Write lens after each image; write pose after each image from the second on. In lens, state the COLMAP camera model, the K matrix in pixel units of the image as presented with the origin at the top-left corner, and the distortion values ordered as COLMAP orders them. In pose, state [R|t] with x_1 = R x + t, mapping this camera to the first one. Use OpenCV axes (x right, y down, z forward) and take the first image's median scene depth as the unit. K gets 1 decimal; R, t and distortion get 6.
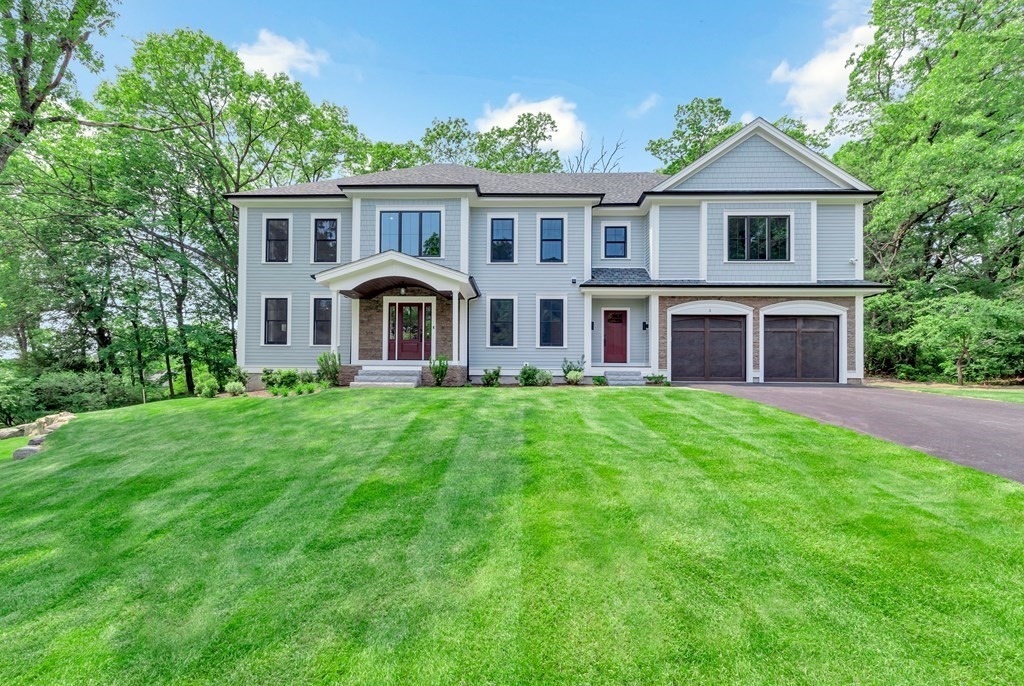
lens RADIAL K [[437.6, 0, 513.9], [0, 437.6, 353.1], [0, 0, 1]] dist [0.000762, 0.000065]
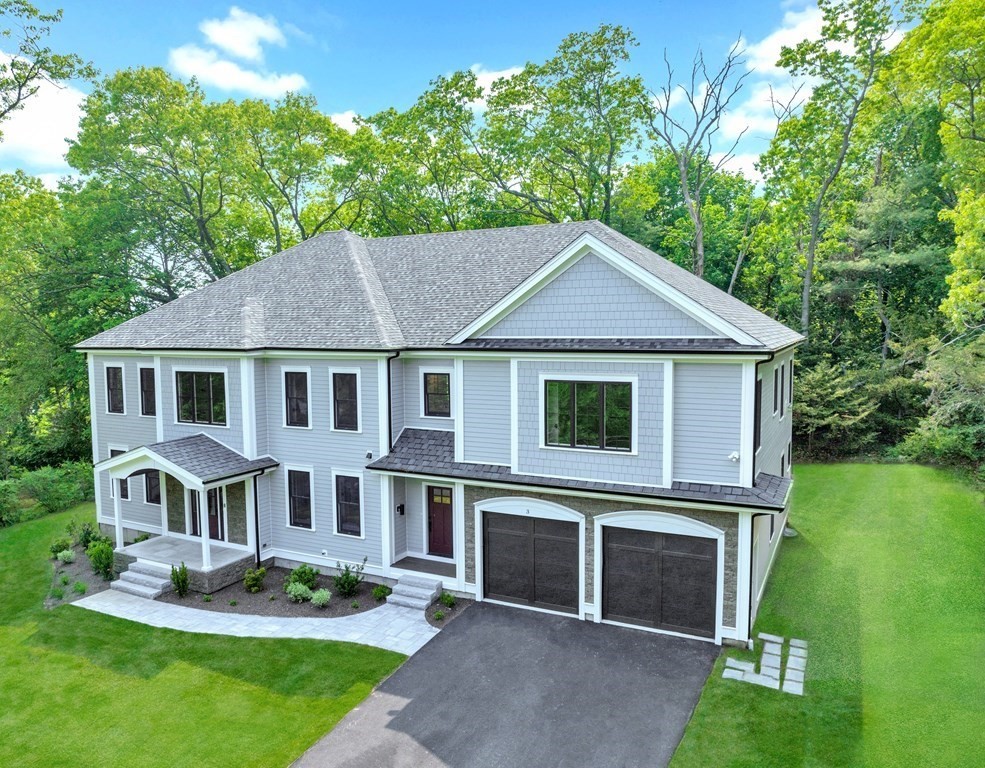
lens RADIAL K [[731.7, 0, 473.8], [0, 731.7, 382.0], [0, 0, 1]] dist [-0.043474, -0.000515]
pose [[0.899471, 0.016677, -0.436662, 0.880225], [0.026301, 0.995394, 0.092192, -0.415329], [0.436188, -0.094409, 0.894889, -0.068158]]
